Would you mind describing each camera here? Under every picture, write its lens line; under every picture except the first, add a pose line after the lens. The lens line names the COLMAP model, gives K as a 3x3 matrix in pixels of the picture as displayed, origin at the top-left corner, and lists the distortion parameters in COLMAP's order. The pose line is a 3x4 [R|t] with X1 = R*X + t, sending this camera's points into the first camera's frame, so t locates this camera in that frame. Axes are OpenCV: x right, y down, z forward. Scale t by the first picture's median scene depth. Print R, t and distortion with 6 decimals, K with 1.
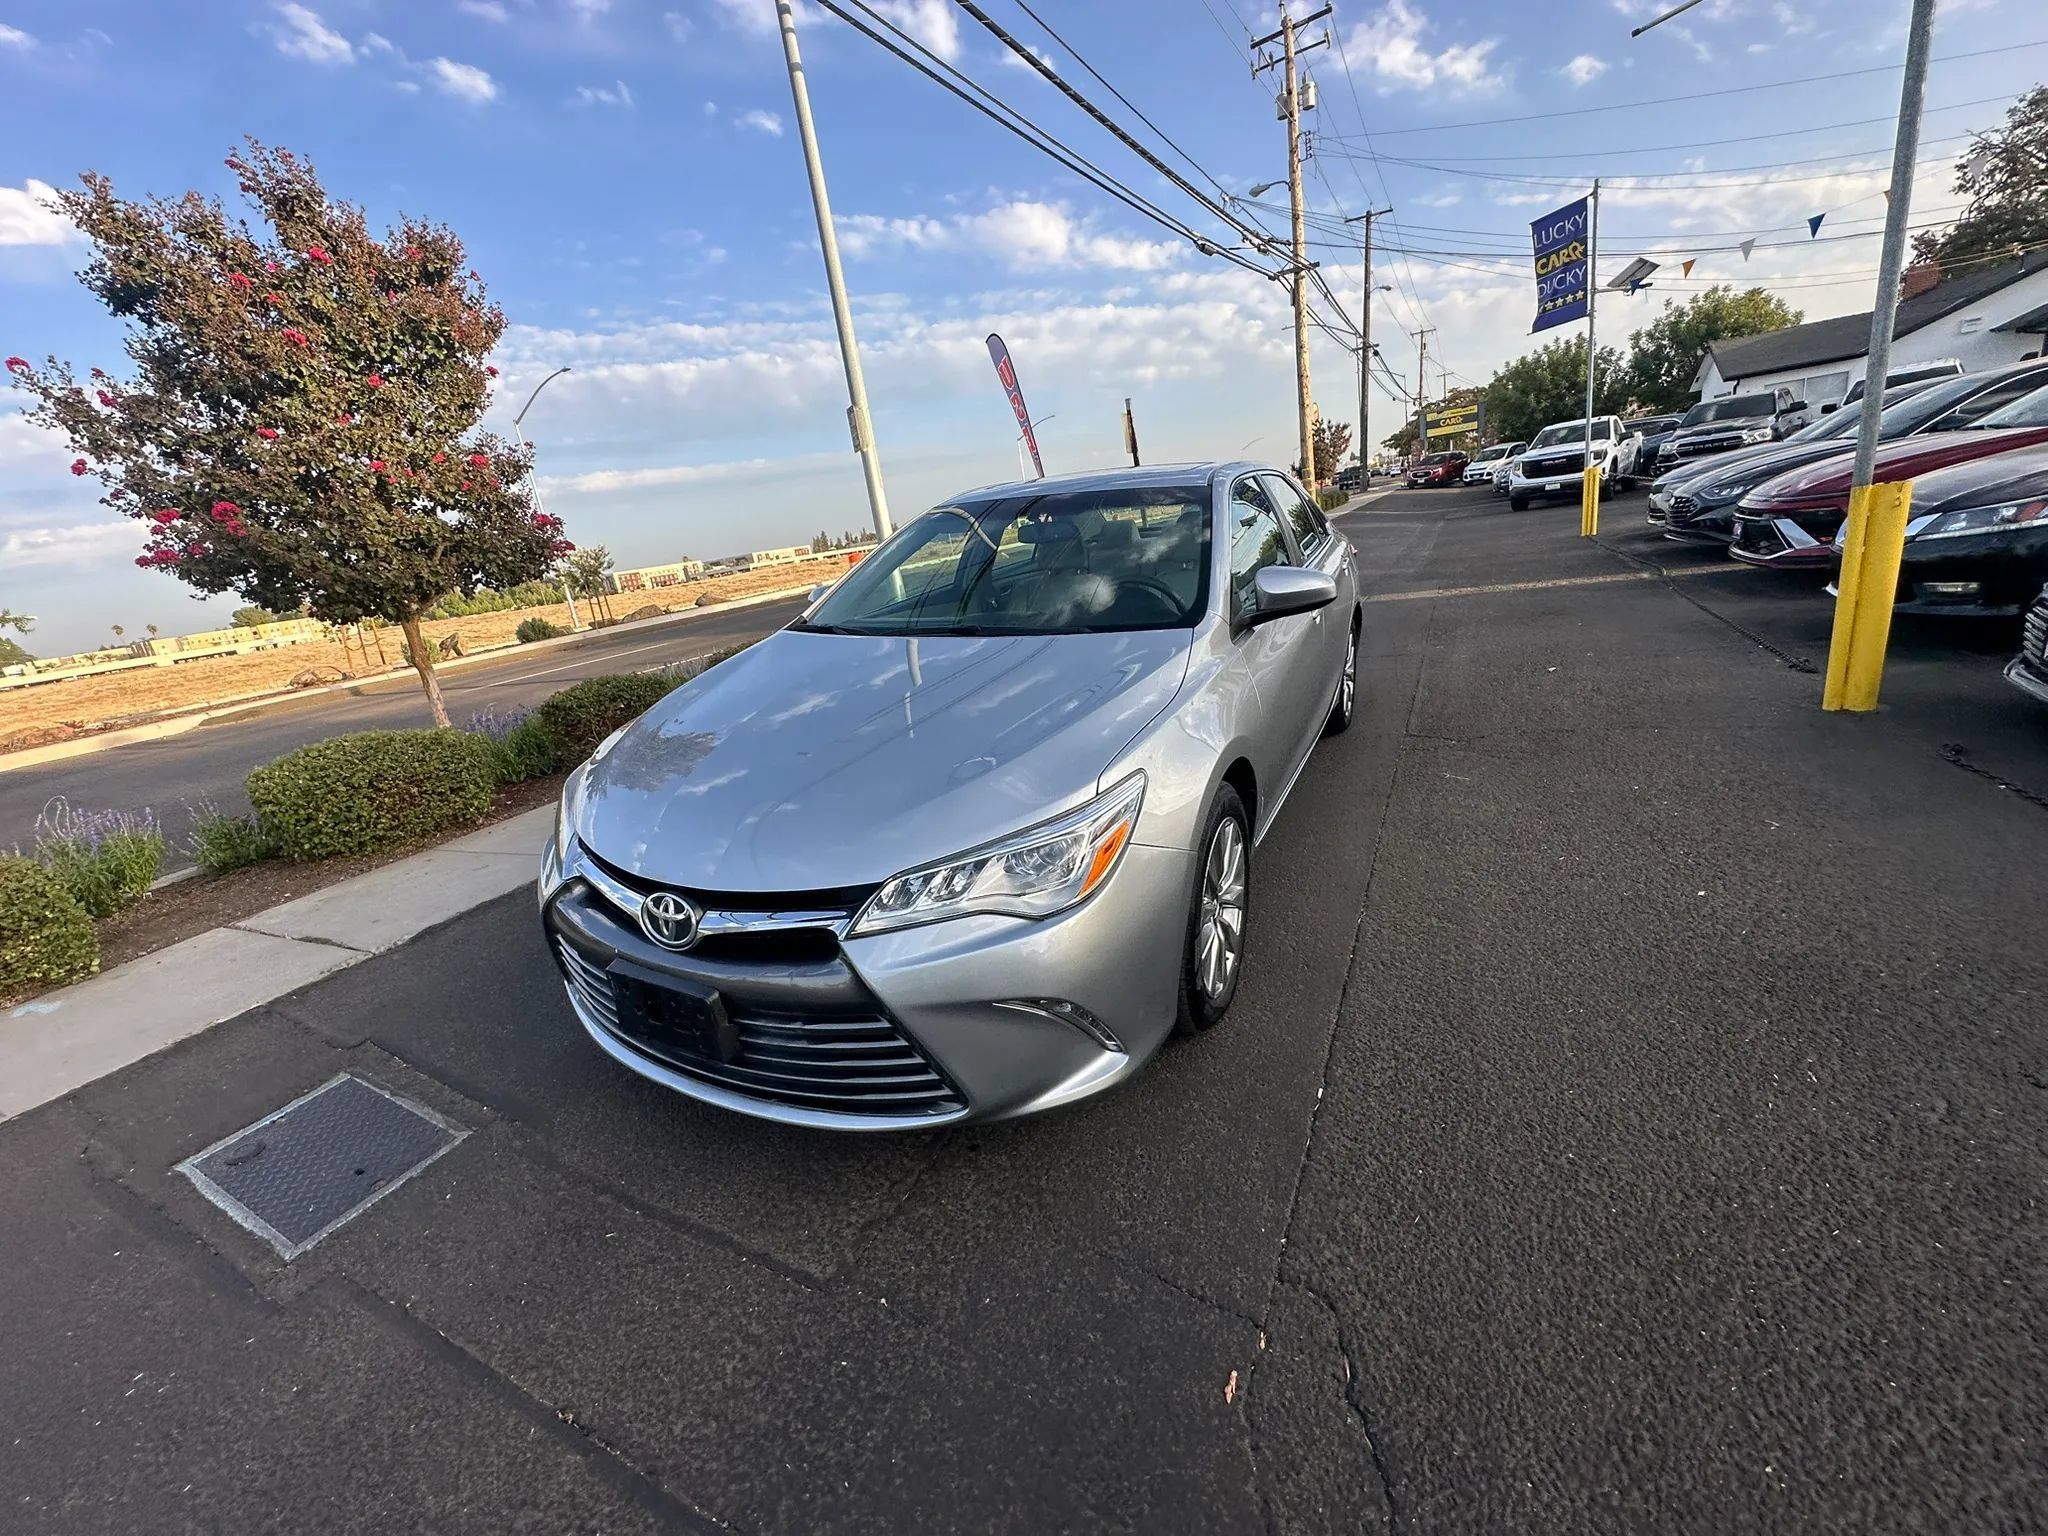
lens RADIAL K [[820.7, 0, 1022.4], [0, 820.7, 759.8], [0, 0, 1]] dist [-0.004330, 0.000704]
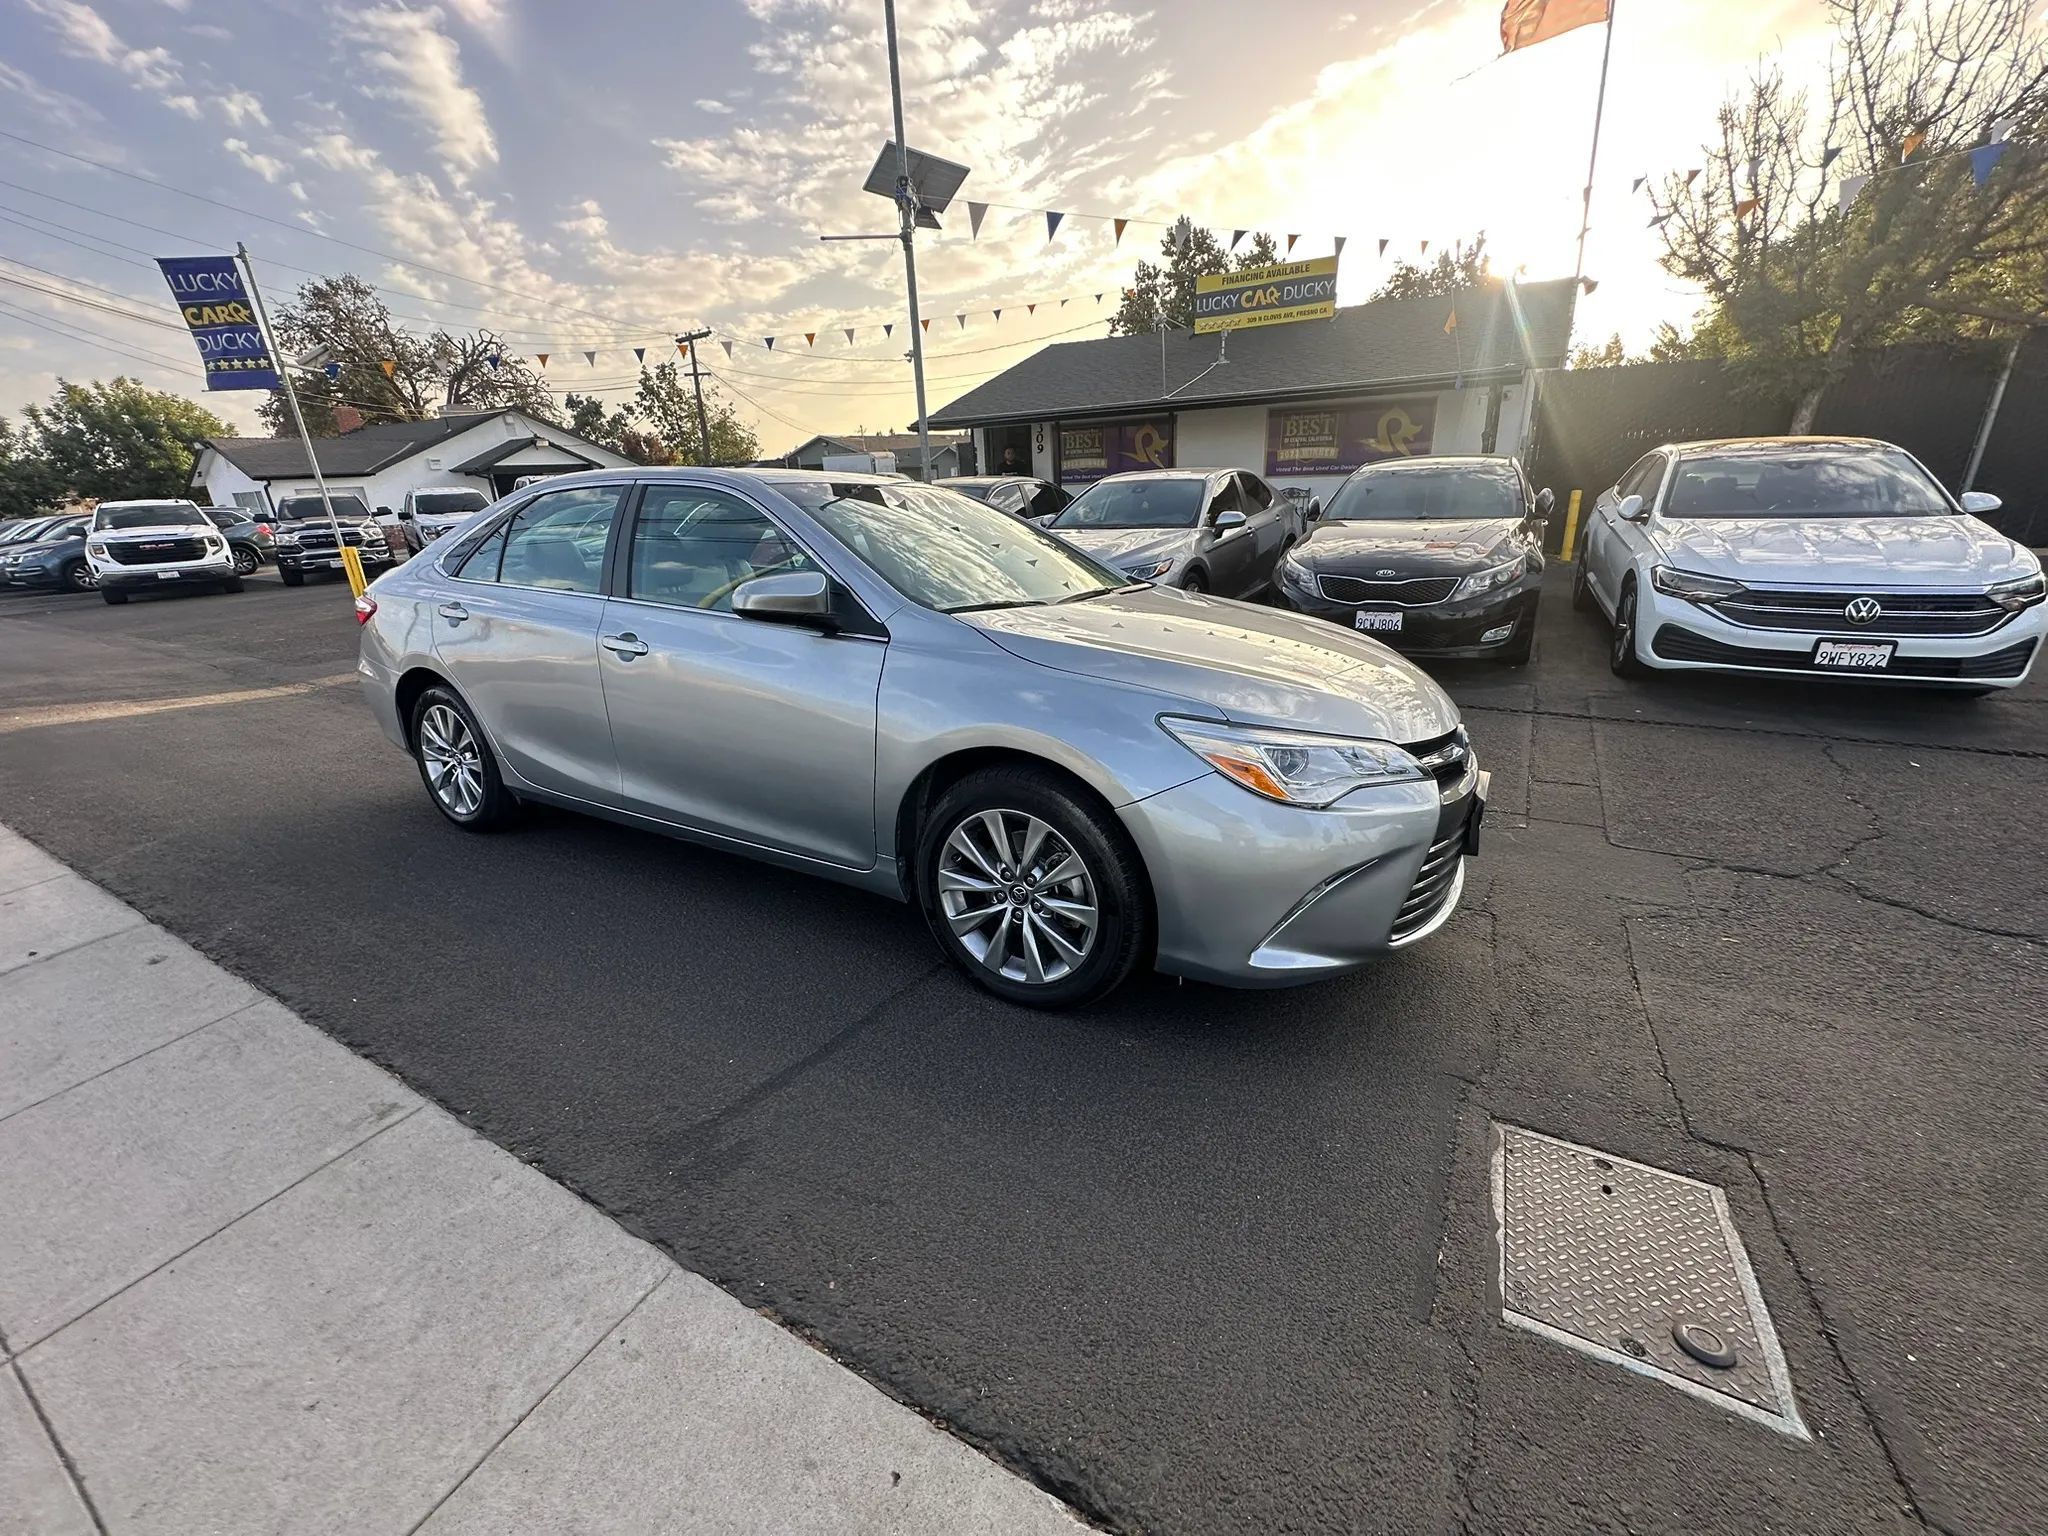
lens RADIAL K [[818.0, 0, 1019.9], [0, 818.0, 773.5], [0, 0, 1]] dist [-0.002328, 0.000259]
pose [[0.050397, -0.202464, 0.977992, -0.601383], [0.311262, 0.933649, 0.177245, -0.078848], [-0.948987, 0.295480, 0.110072, 0.520330]]
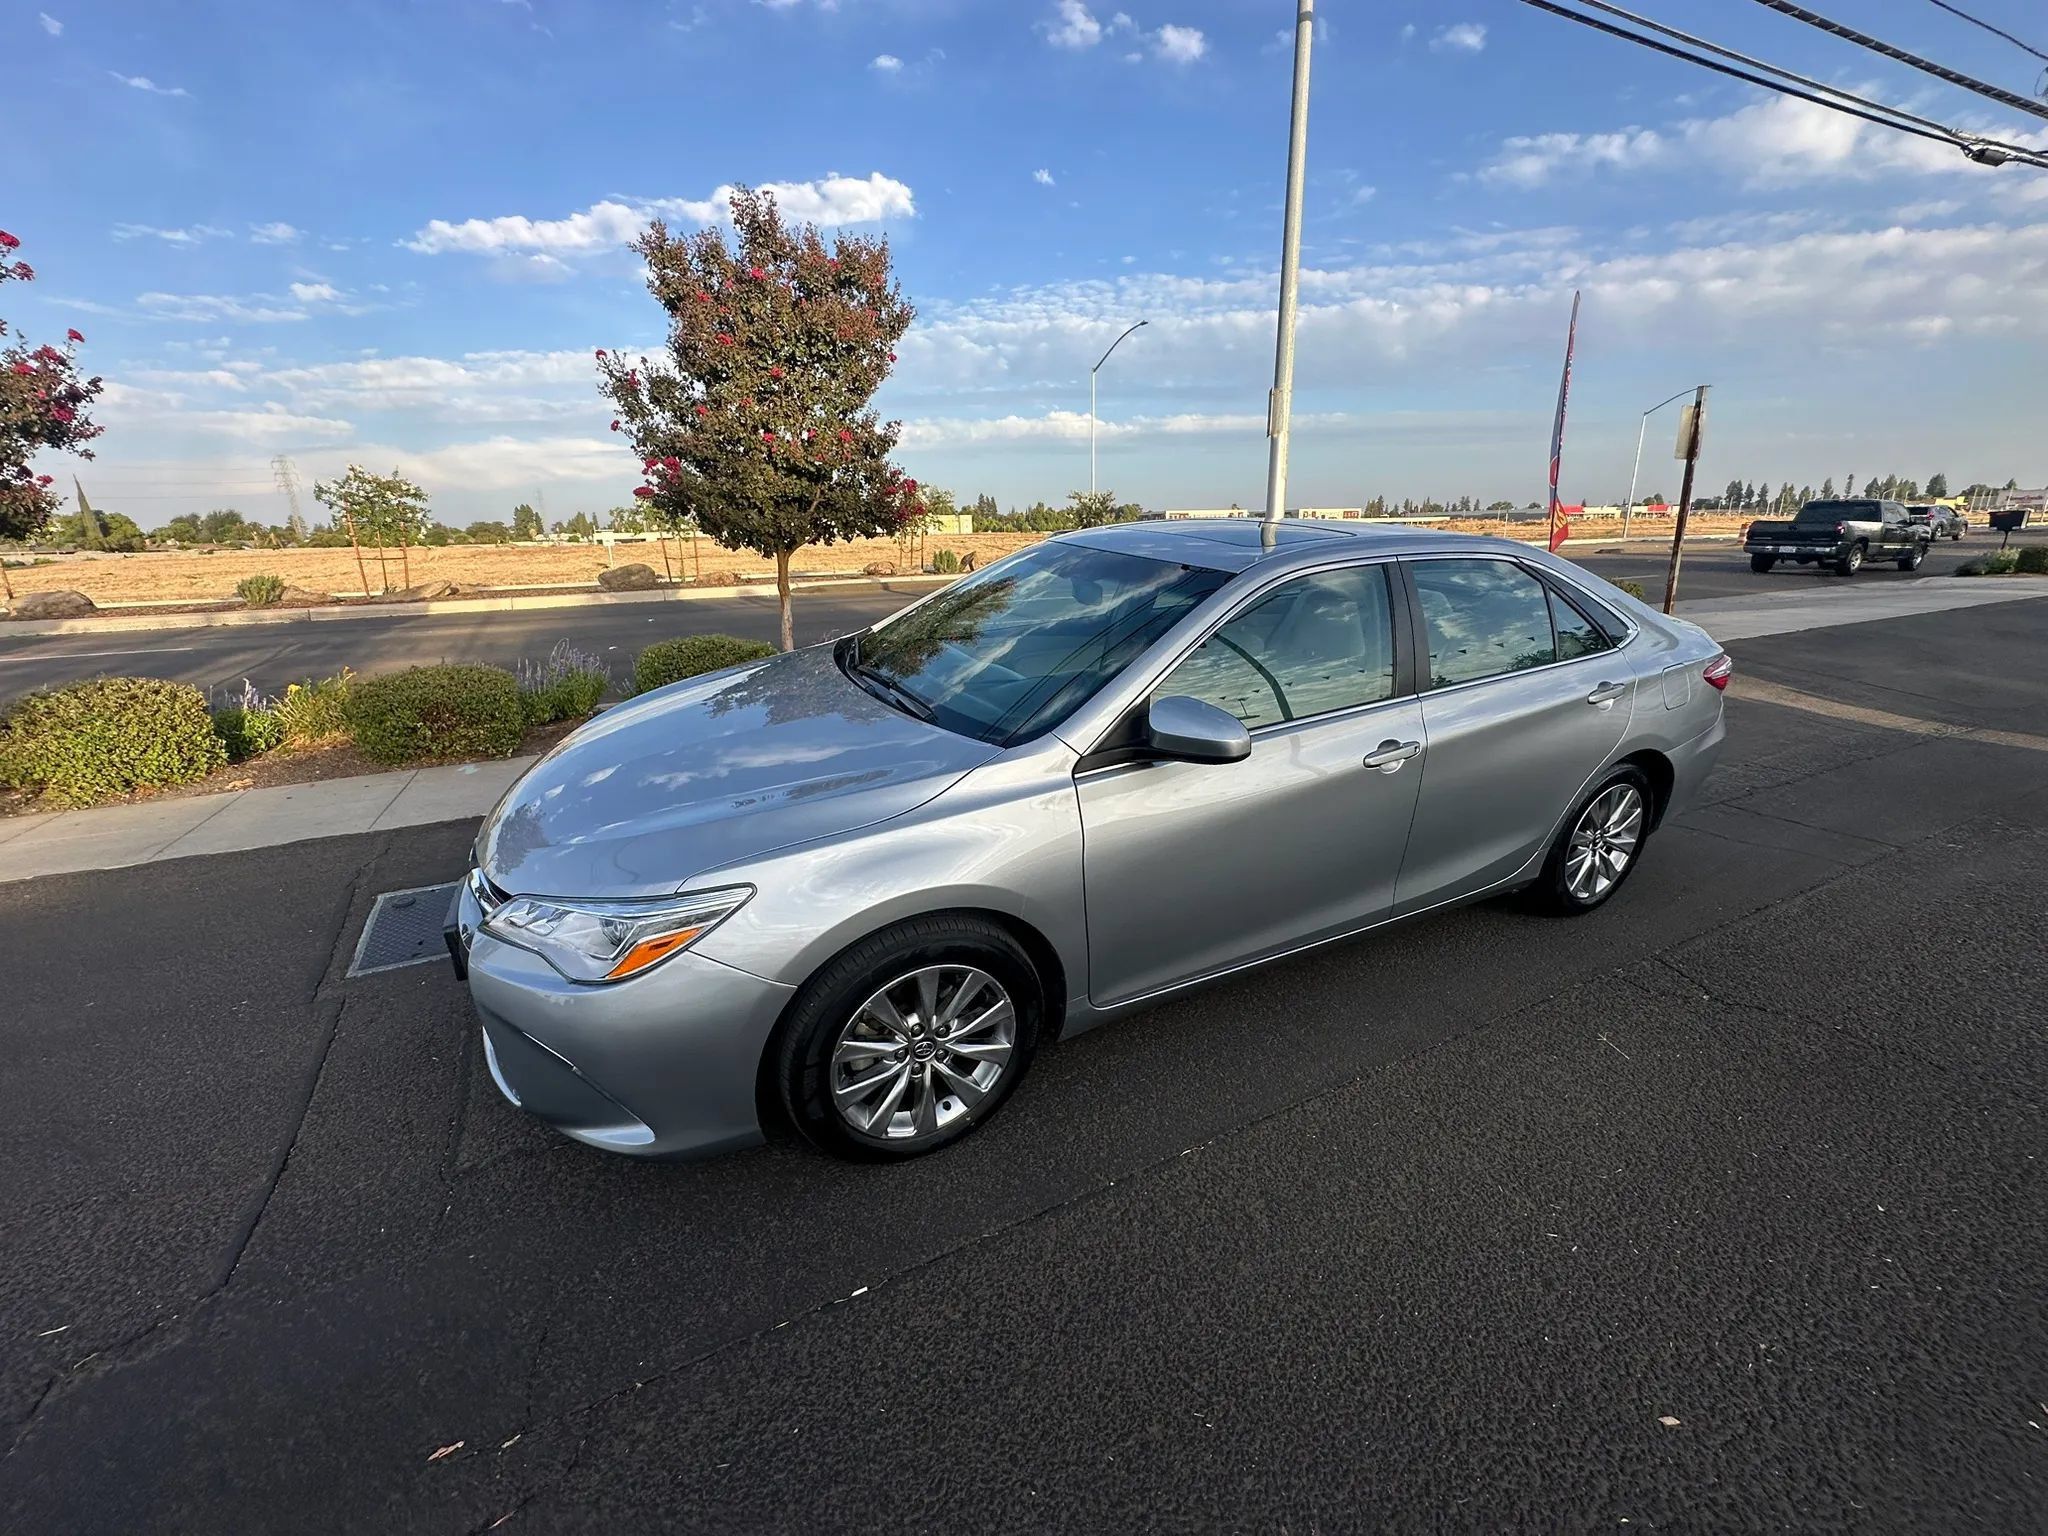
lens RADIAL K [[820.7, 0, 1025.8], [0, 820.7, 761.0], [0, 0, 1]] dist [-0.004330, 0.000704]
pose [[0.803515, 0.286987, -0.521537, 0.305870], [-0.259257, 0.957371, 0.127386, -0.118061], [0.535863, 0.032856, 0.843666, 0.119883]]
